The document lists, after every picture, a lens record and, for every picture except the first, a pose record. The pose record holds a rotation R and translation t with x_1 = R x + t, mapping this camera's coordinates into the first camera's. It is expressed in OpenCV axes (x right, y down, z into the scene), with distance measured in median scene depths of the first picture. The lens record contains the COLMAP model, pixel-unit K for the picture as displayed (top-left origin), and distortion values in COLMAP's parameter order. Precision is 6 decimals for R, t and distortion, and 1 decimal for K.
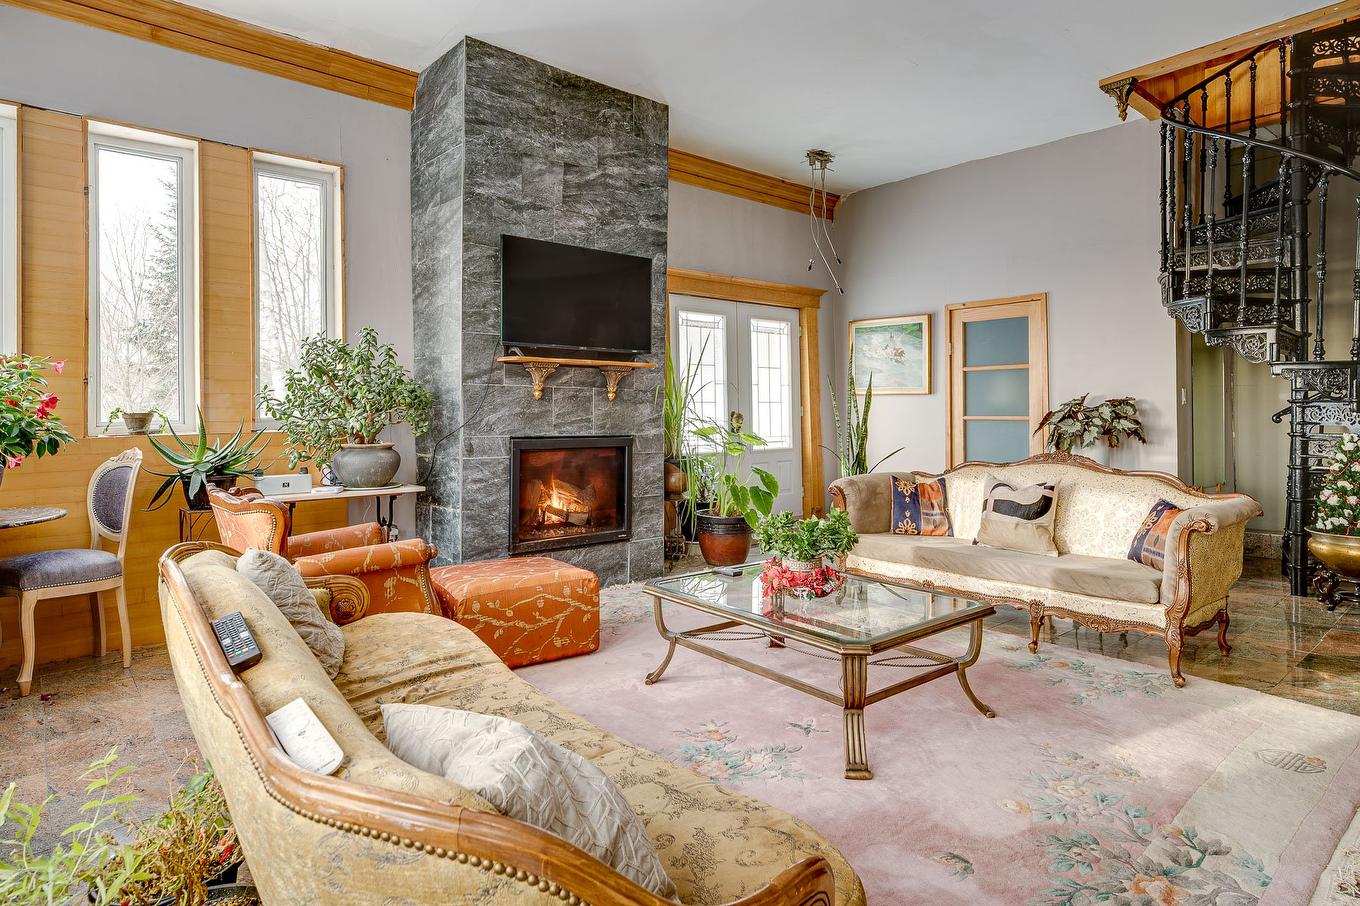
lens RADIAL K [[757.6, 0, 681.2], [0, 757.6, 405.2], [0, 0, 1]] dist [-0.000175, 0.000733]
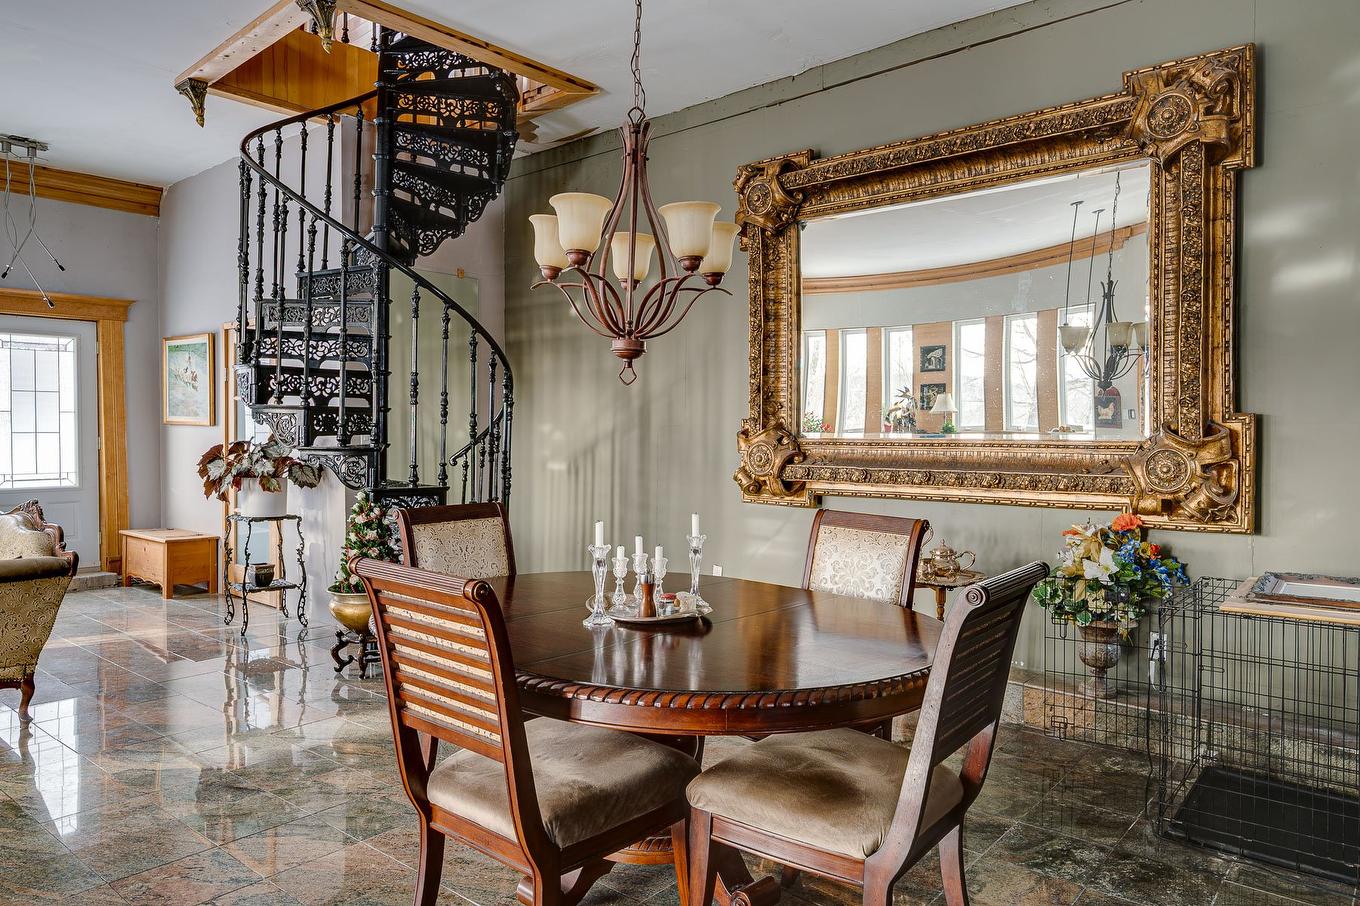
lens RADIAL K [[904.0, 0, 680.0], [0, 904.0, 453.0], [0, 0, 1]] dist [-0.002128, -0.001188]
pose [[0.988724, 0.007623, 0.149556, 1.023430], [-0.013240, 0.999242, 0.036598, -0.041680], [-0.149164, -0.038165, 0.988076, -0.150463]]
